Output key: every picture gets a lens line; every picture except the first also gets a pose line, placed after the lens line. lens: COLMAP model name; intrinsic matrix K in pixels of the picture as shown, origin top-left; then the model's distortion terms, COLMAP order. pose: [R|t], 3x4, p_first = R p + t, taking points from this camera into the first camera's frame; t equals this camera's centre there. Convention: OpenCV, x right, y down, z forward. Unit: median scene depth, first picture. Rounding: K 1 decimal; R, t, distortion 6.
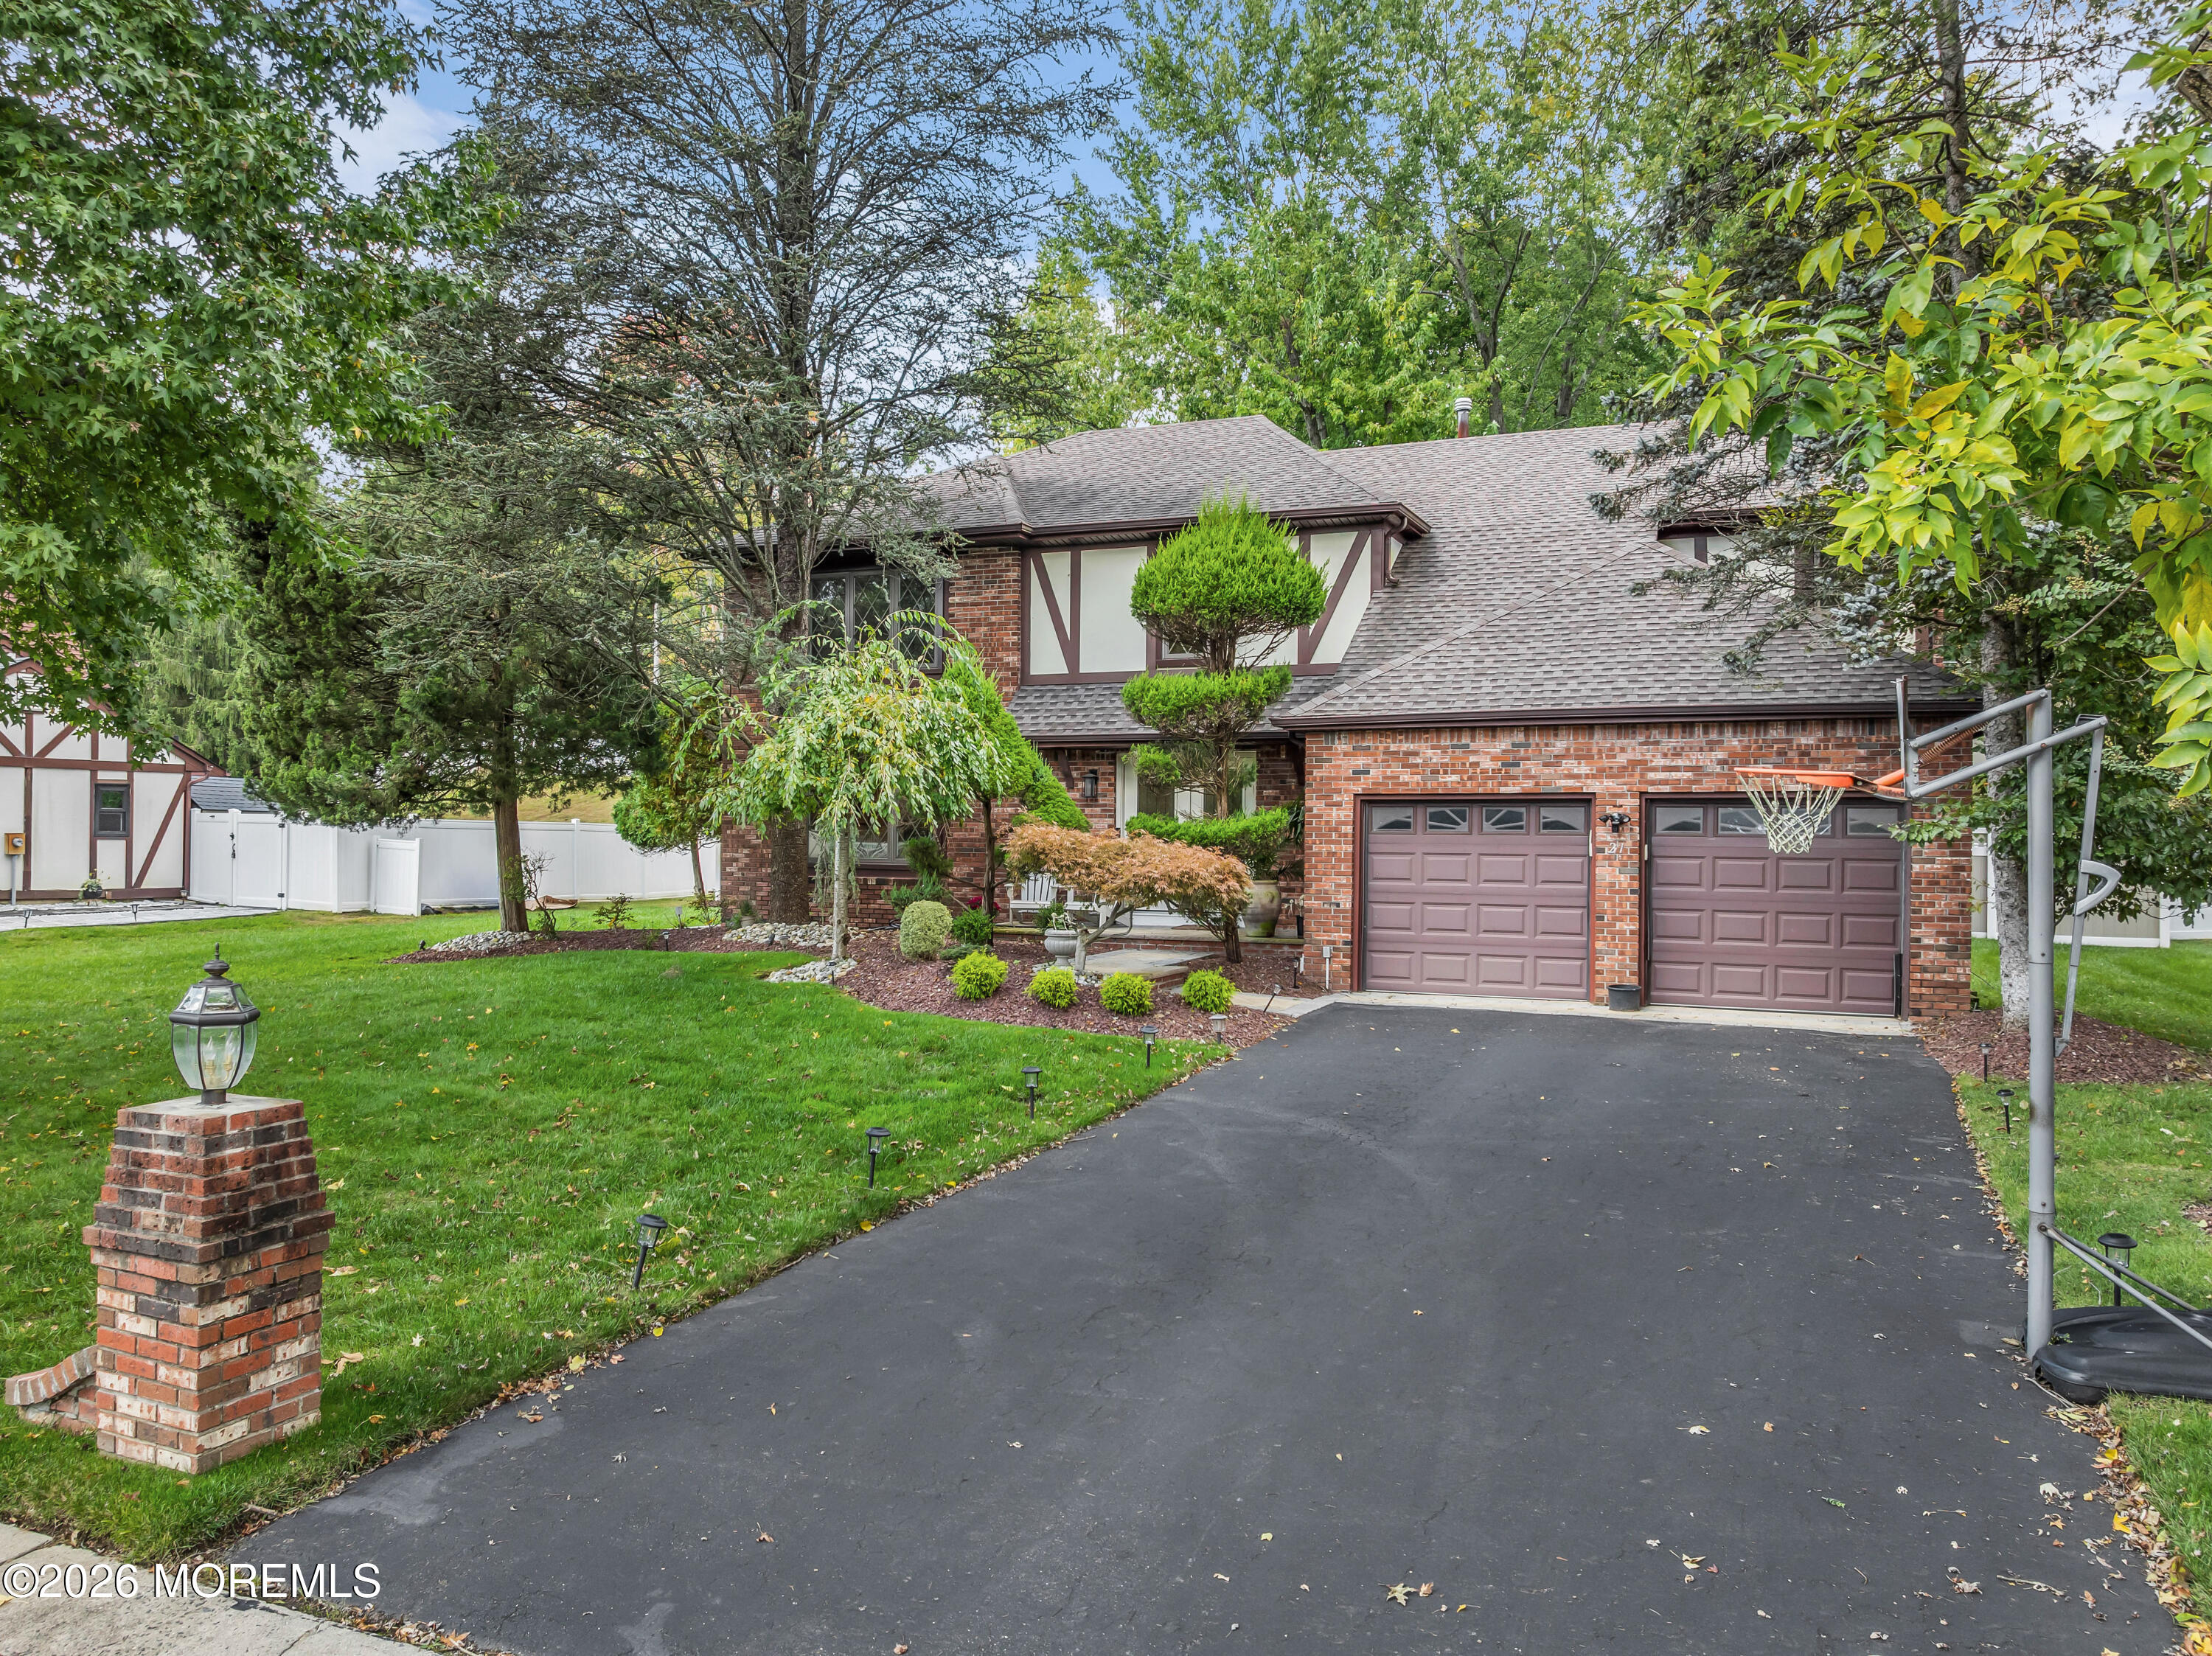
lens RADIAL K [[1595.8, 0, 1106.0], [0, 1595.8, 828.0], [0, 0, 1]] dist [-0.046862, 0.008224]
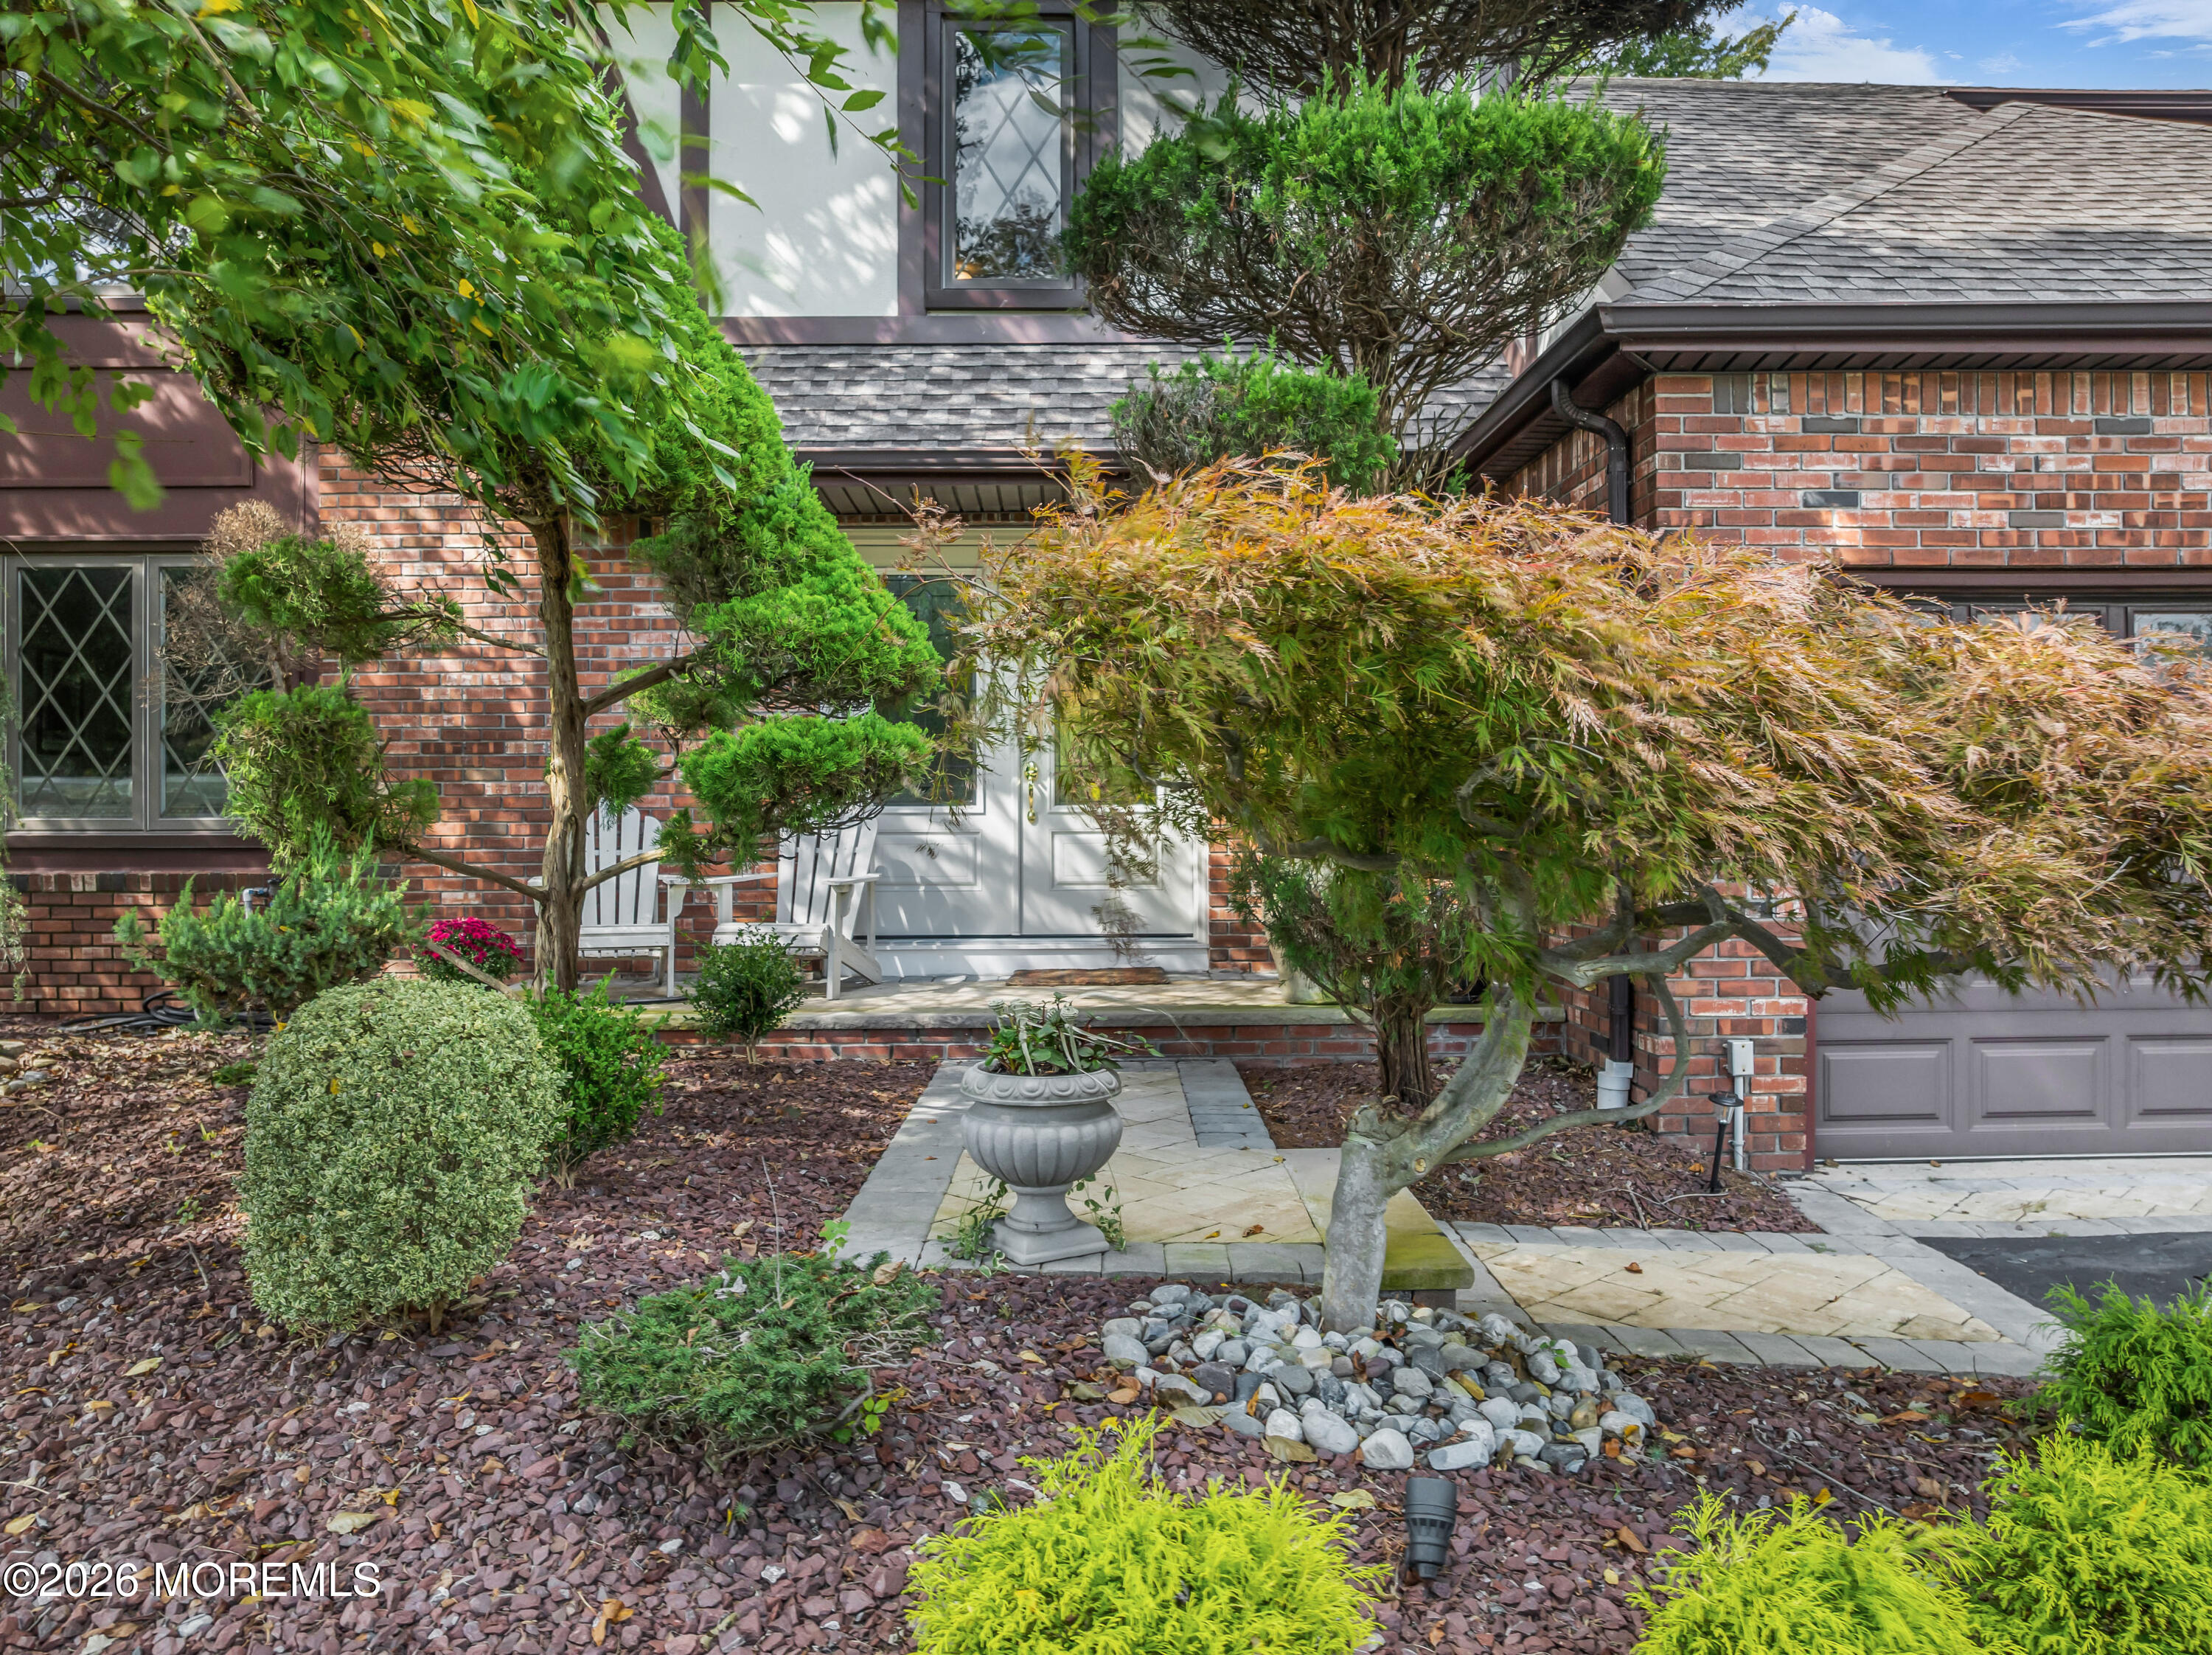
lens RADIAL K [[1596.0, 0, 1106.0], [0, 1596.0, 827.5], [0, 0, 1]] dist [-0.046862, 0.008224]
pose [[0.912024, -0.015056, 0.409859, -0.114610], [0.012726, 0.999884, 0.008413, 0.029067], [-0.409938, -0.002457, 0.912110, 0.812751]]
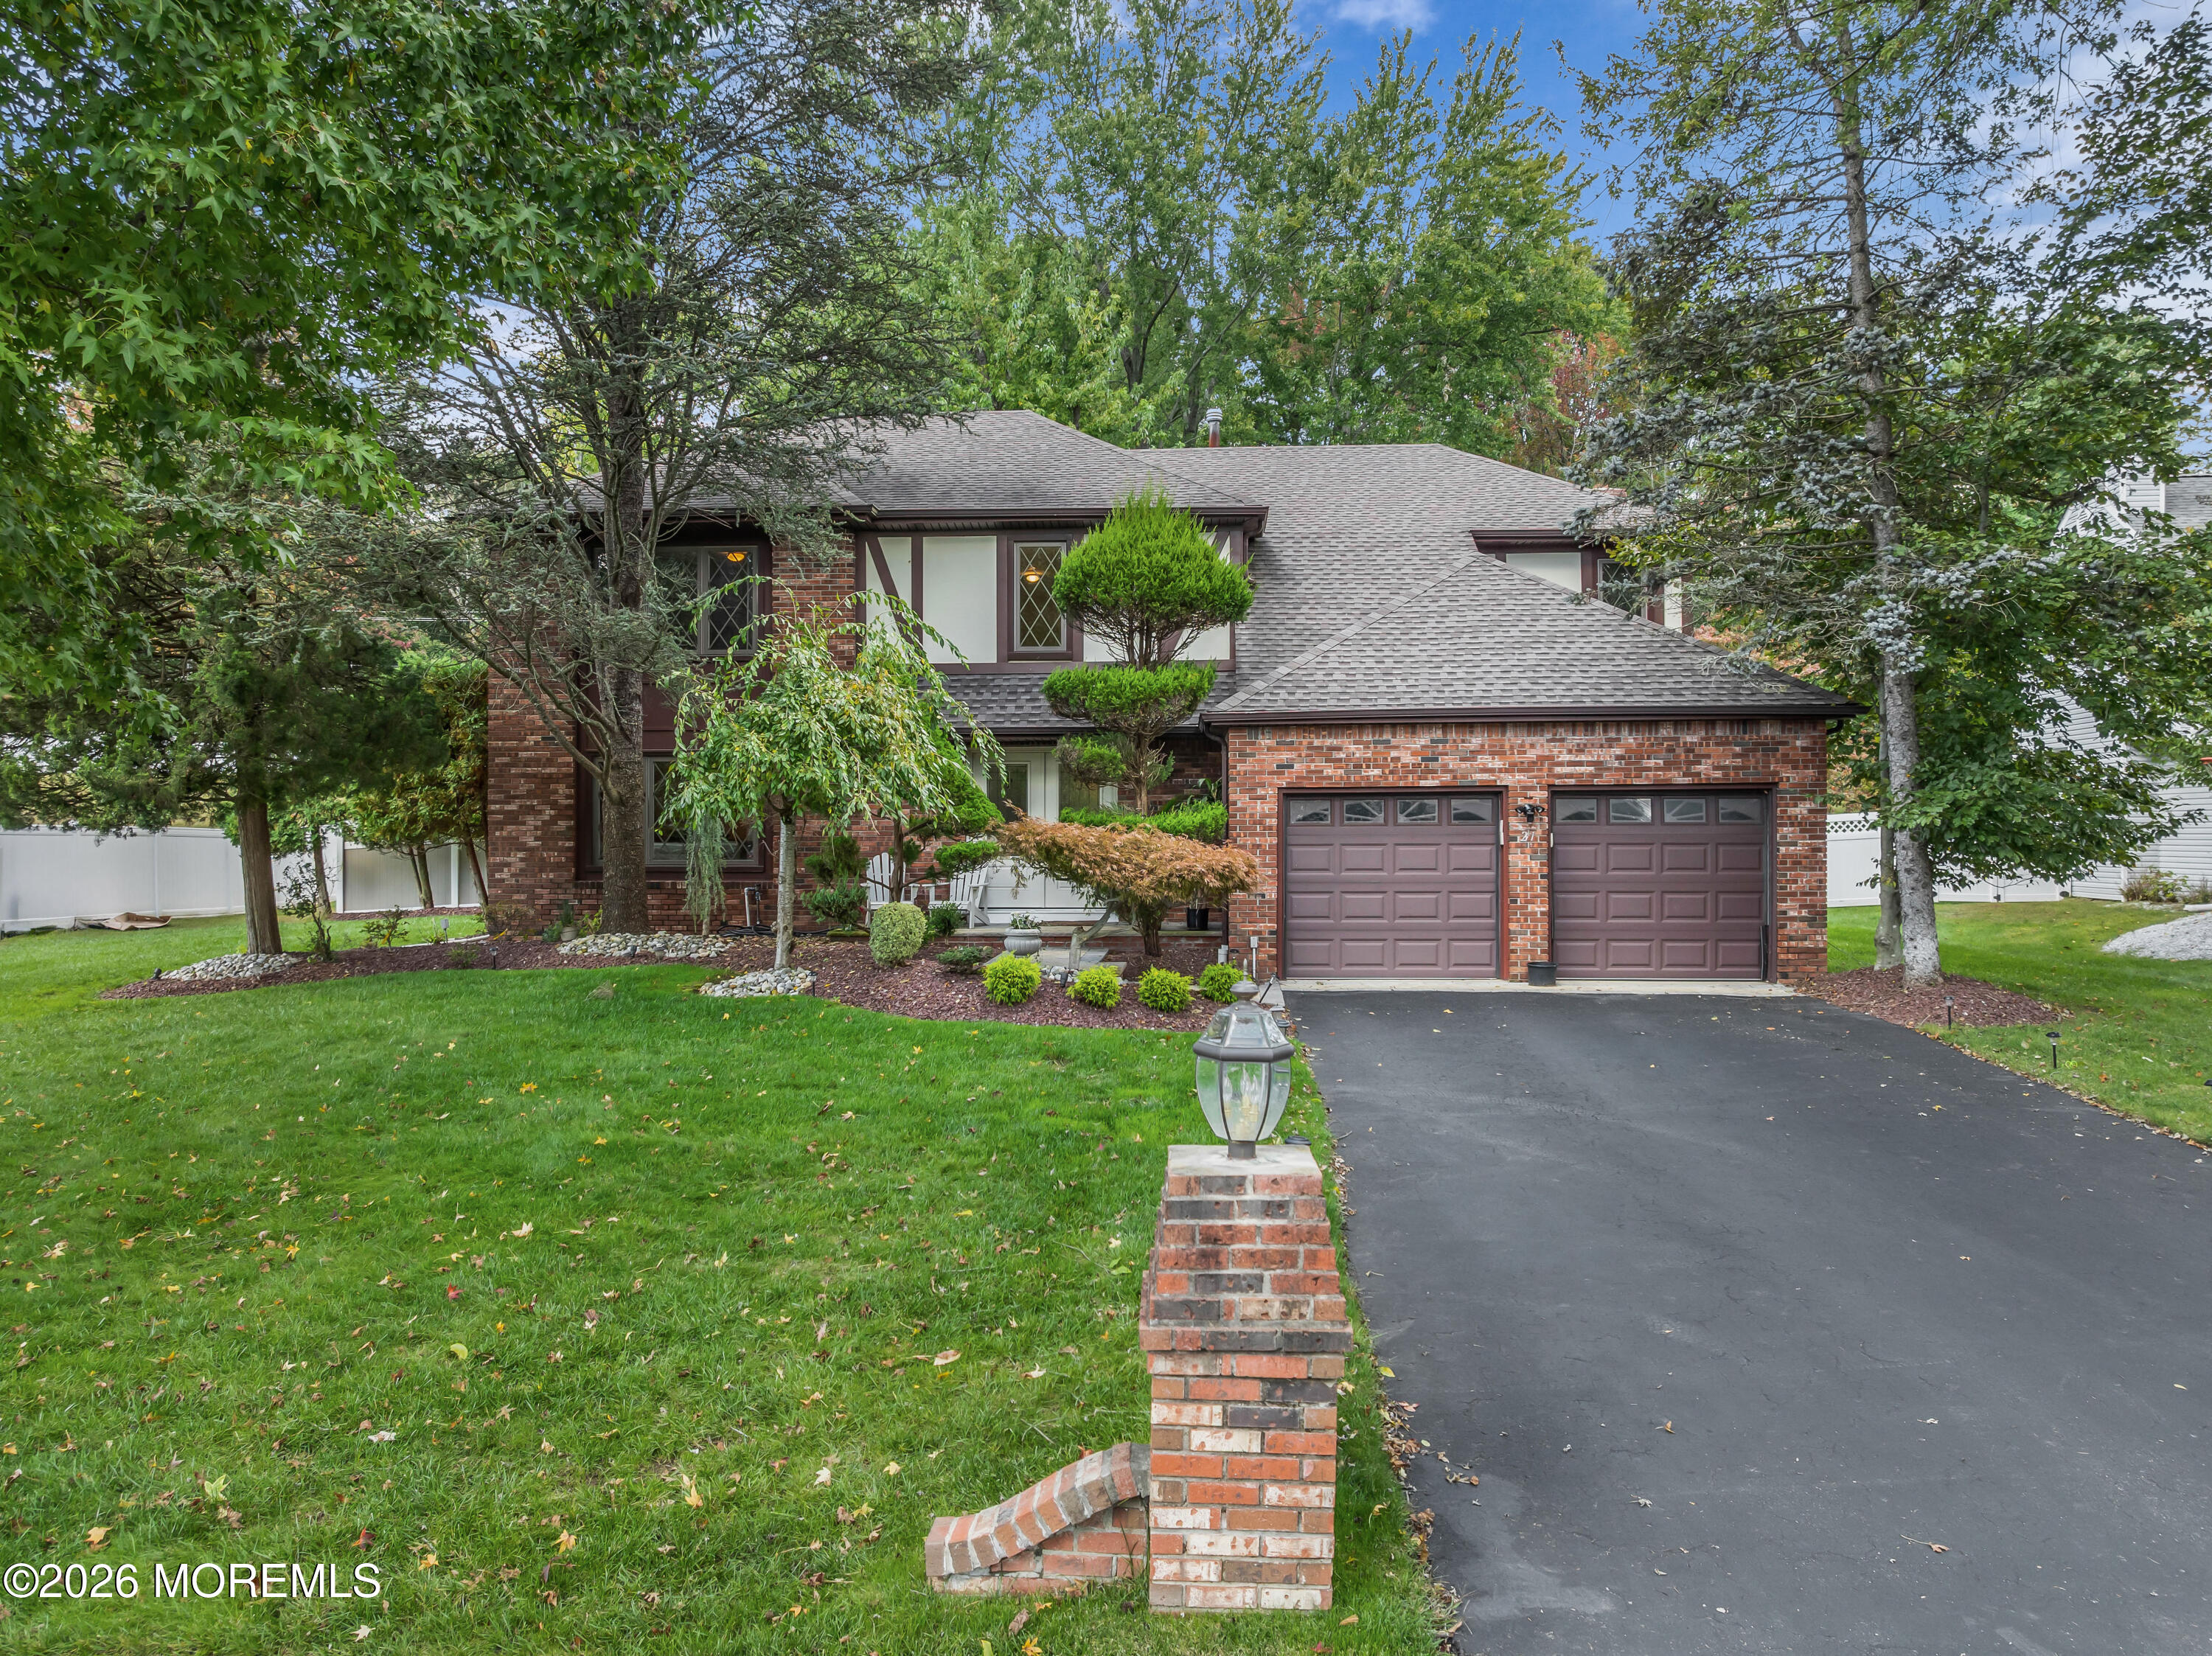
lens RADIAL K [[1575.6, 0, 1106.0], [0, 1575.6, 828.0], [0, 0, 1]] dist [-0.032522, -0.002057]
pose [[0.940130, -0.011304, 0.340628, -0.313664], [0.010780, 0.999936, 0.003431, -0.000002], [-0.340645, 0.000446, 0.940192, 0.087431]]
